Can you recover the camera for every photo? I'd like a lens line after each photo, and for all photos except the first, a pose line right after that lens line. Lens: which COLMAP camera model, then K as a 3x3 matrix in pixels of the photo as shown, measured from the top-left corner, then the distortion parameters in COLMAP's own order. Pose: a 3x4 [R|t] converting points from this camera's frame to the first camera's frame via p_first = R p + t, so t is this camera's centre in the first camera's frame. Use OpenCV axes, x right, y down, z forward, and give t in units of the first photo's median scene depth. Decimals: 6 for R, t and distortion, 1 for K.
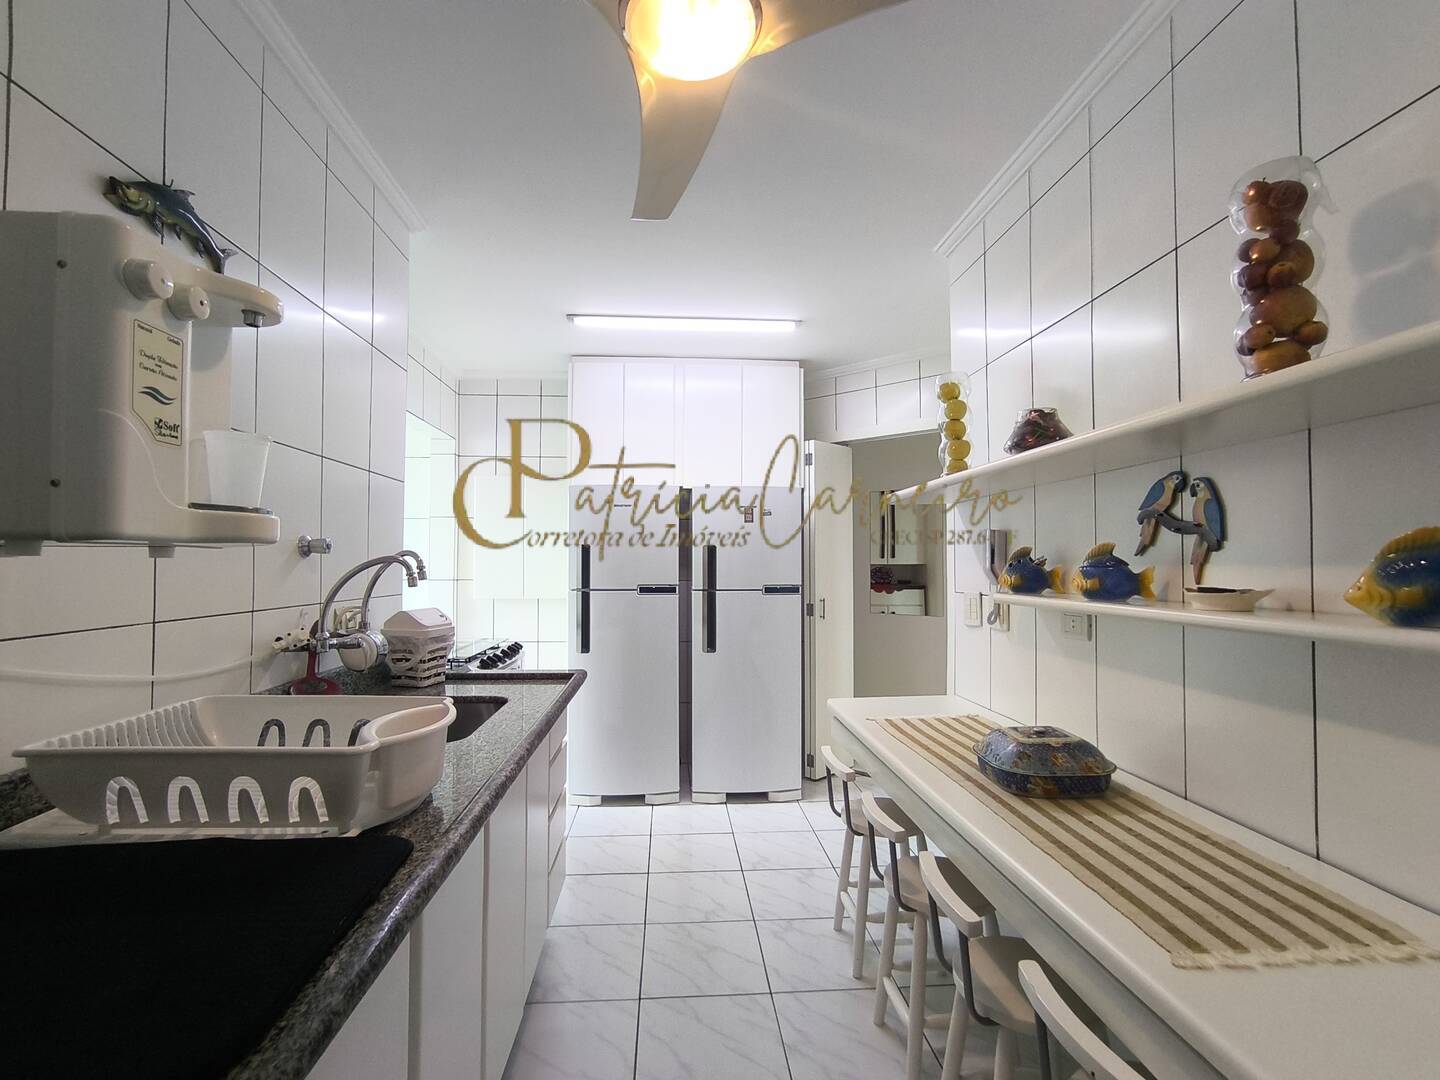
lens RADIAL K [[658.6, 0, 714.9], [0, 658.6, 551.5], [0, 0, 1]] dist [-0.065124, 0.048078]
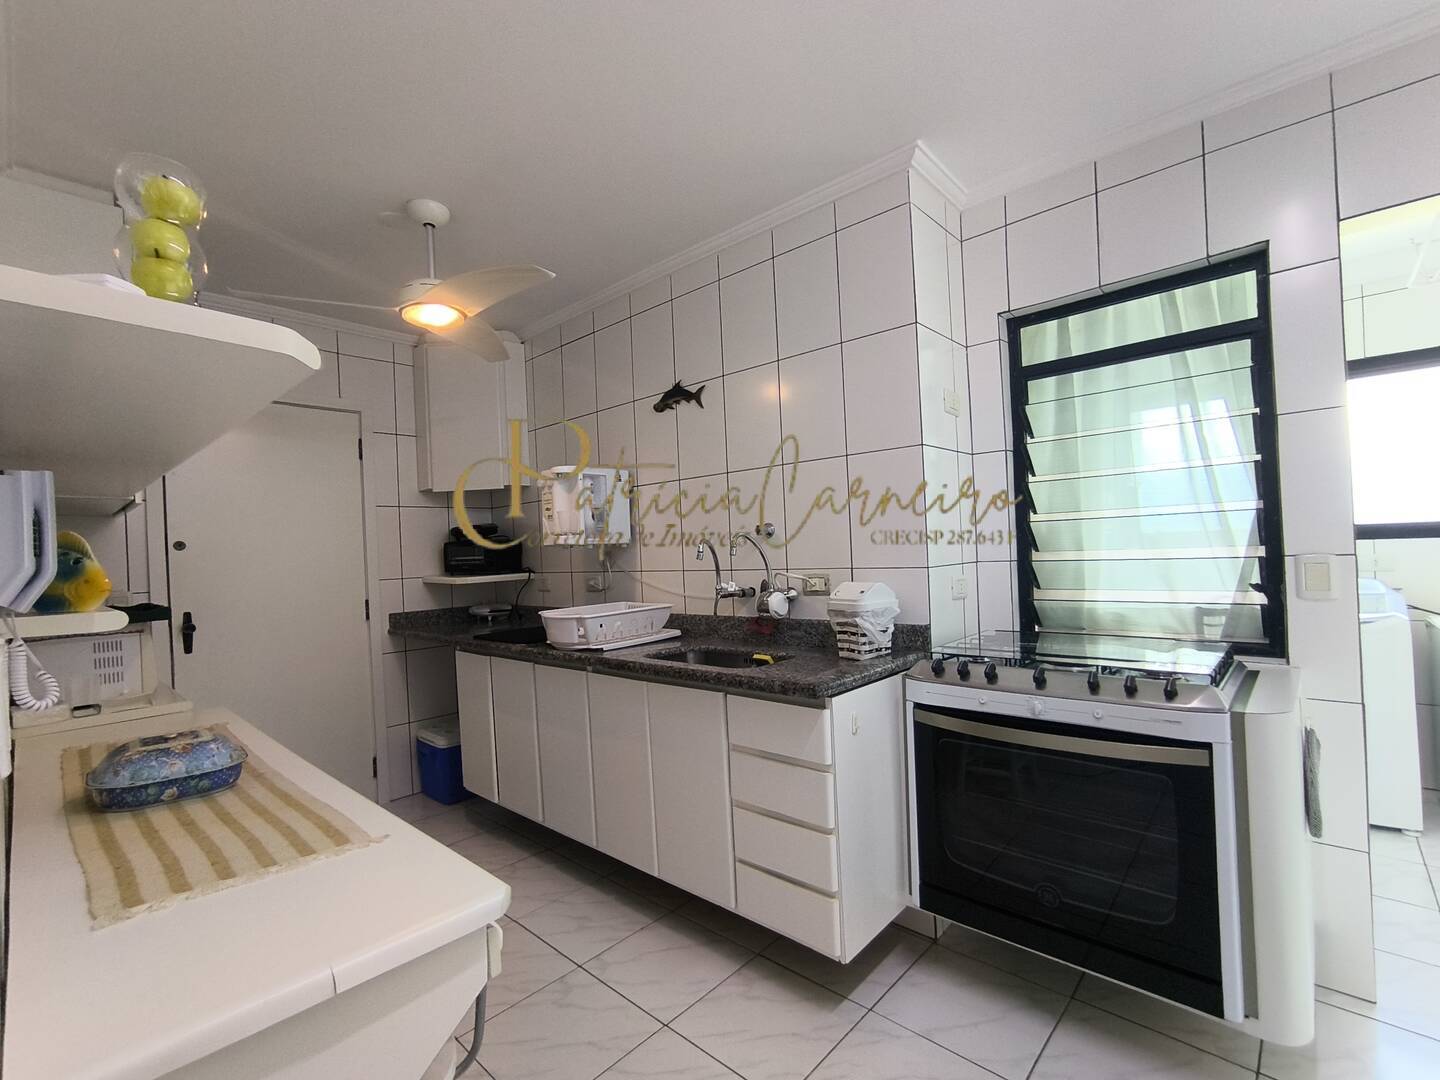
lens RADIAL K [[658.6, 0, 714.9], [0, 658.6, 551.5], [0, 0, 1]] dist [-0.065124, 0.048078]
pose [[-0.724435, 0.028178, -0.688767, 0.710063], [0.058377, 0.998083, -0.020567, 0.095853], [0.686867, -0.055108, -0.724691, 2.794609]]
